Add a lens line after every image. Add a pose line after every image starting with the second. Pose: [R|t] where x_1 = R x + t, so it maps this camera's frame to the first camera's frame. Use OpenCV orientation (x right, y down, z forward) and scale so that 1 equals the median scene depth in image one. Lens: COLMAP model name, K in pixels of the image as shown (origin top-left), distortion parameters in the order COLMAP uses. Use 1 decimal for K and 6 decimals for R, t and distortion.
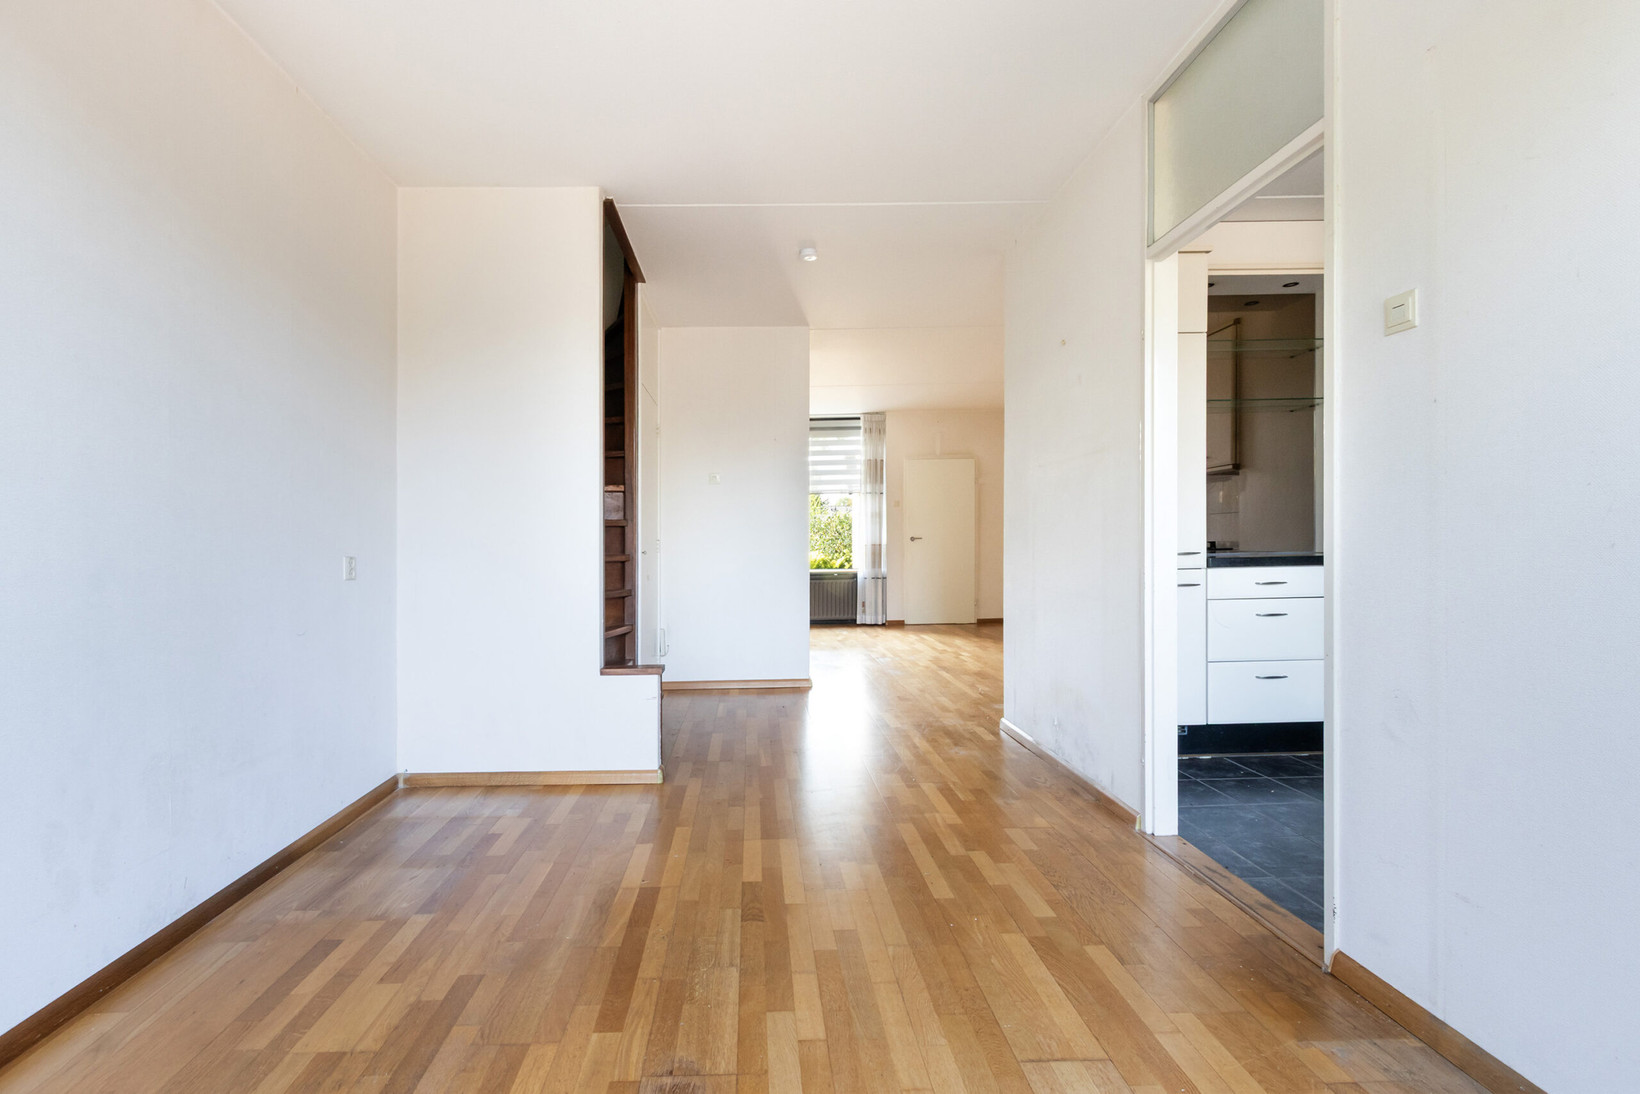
lens RADIAL K [[776.2, 0, 854.7], [0, 776.2, 544.7], [0, 0, 1]] dist [0.003224, 0.000112]
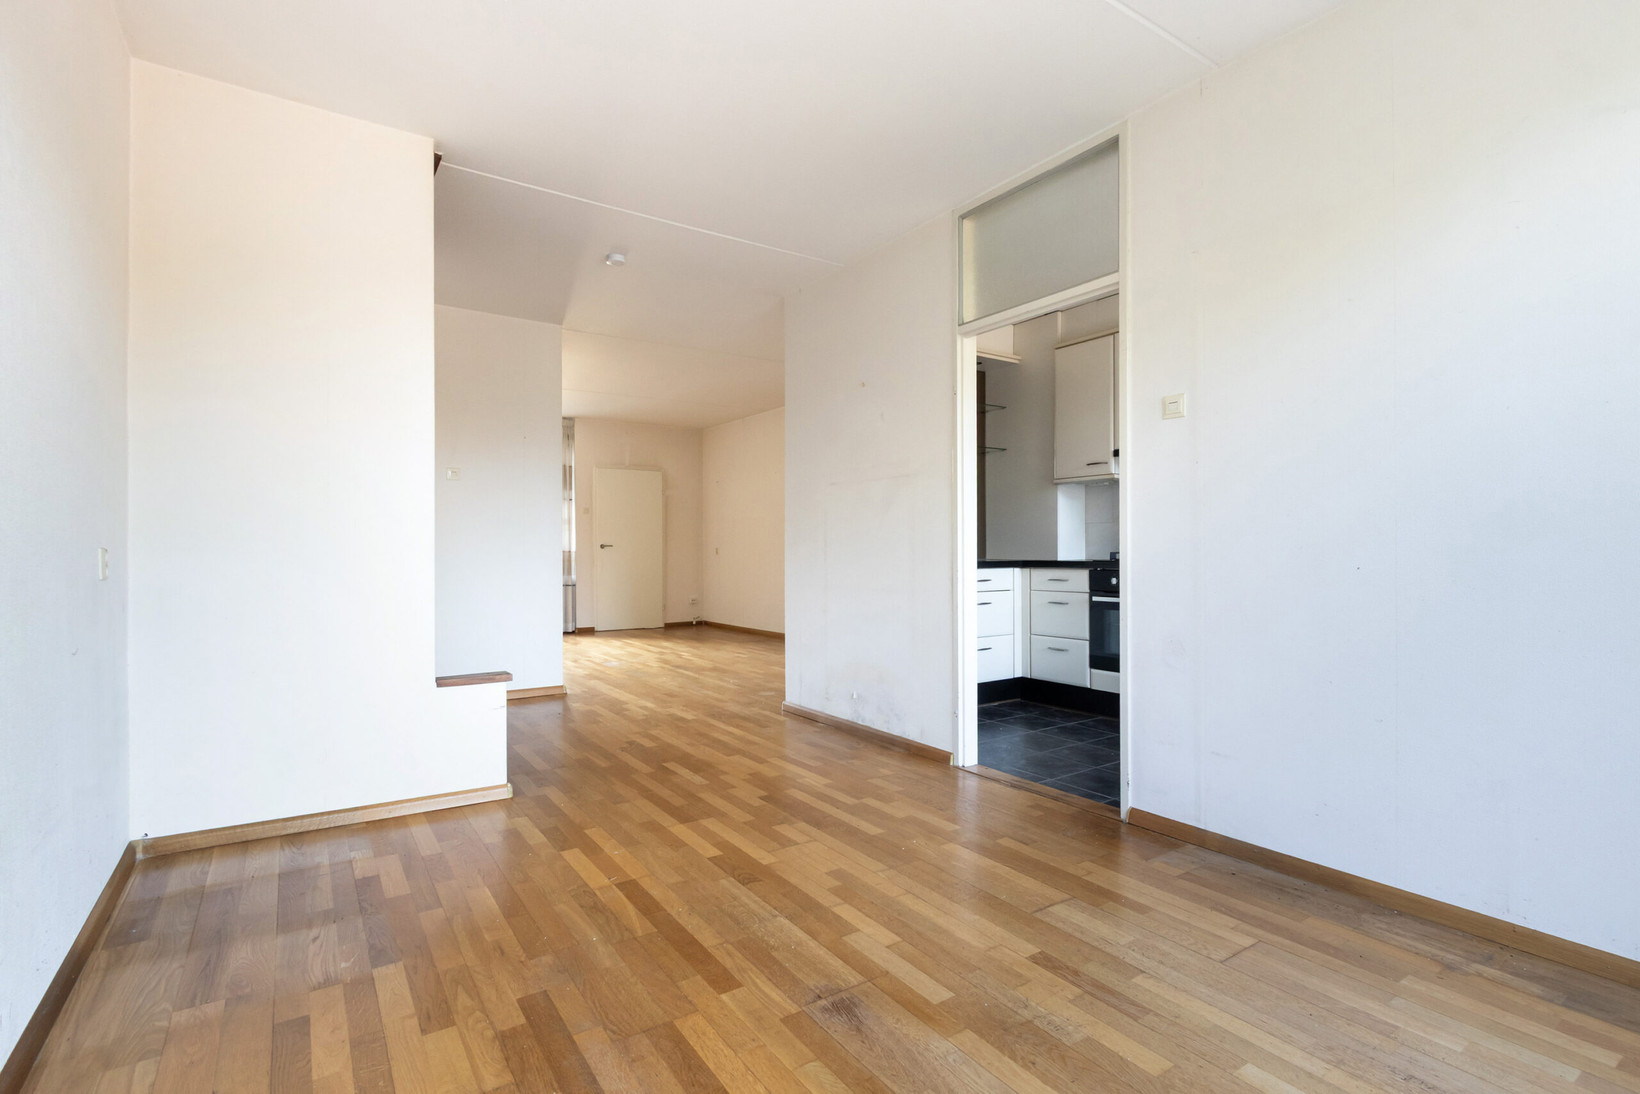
lens RADIAL K [[720.0, 0, 891.0], [0, 720.0, 550.6], [0, 0, 1]] dist [0.003683, -0.000646]
pose [[0.842849, 0.014055, 0.537967, -0.398129], [-0.009228, 0.999889, -0.011665, 0.018958], [-0.538071, 0.004868, 0.842885, 0.025952]]
